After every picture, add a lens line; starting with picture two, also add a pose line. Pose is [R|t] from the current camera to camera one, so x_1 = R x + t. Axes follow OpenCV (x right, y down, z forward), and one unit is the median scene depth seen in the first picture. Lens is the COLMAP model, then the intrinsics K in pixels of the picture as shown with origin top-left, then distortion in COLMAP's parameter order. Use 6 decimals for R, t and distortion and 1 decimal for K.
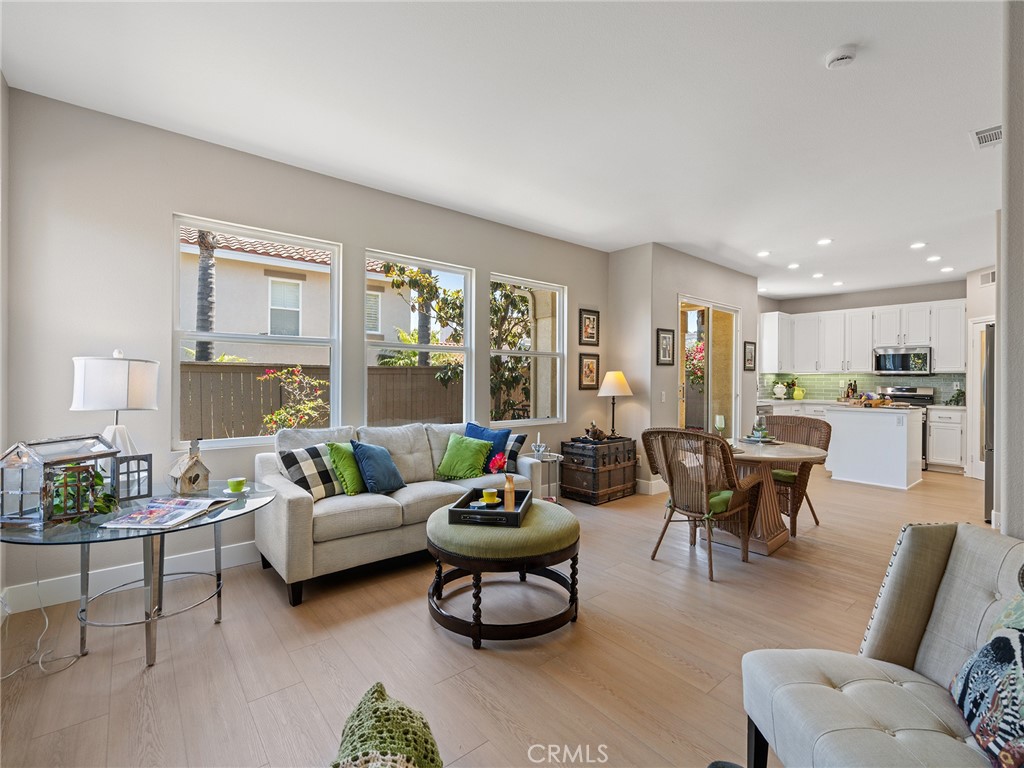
lens RADIAL K [[472.4, 0, 509.3], [0, 472.4, 379.1], [0, 0, 1]] dist [-0.001860, 0.000024]
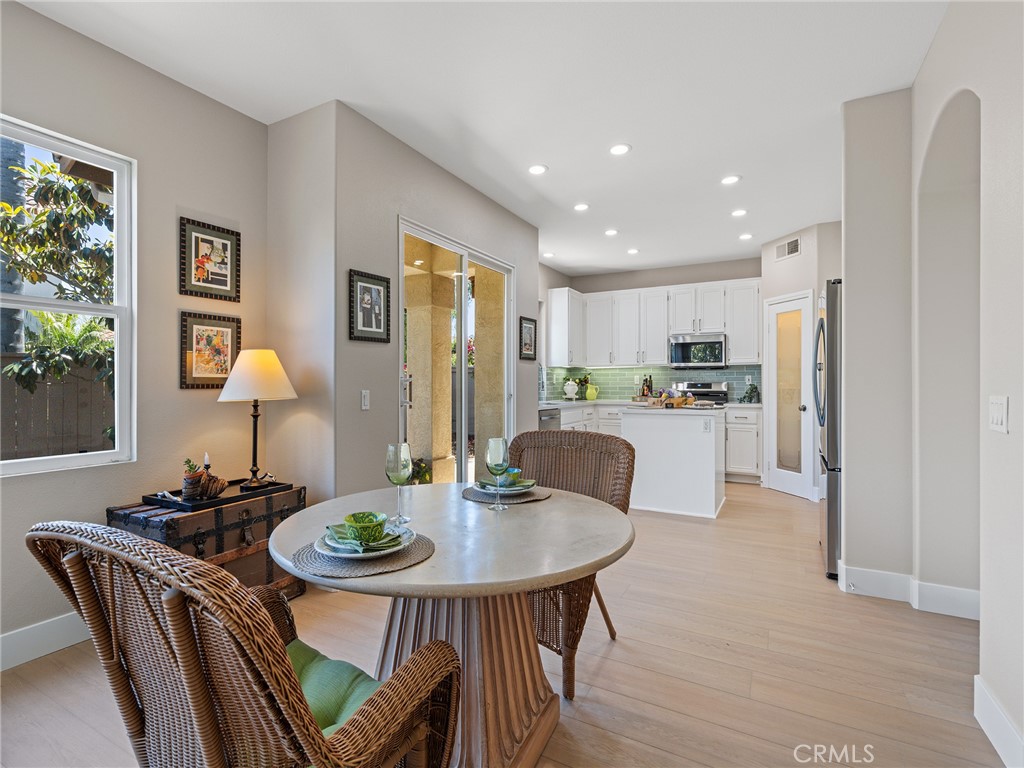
lens RADIAL K [[485.5, 0, 514.2], [0, 485.5, 382.6], [0, 0, 1]] dist [0.002504, 0.000231]
pose [[0.928472, -0.007843, 0.371319, 0.228267], [0.008265, 0.999966, 0.000454, 0.015654], [-0.371310, 0.002647, 0.928505, 0.349600]]
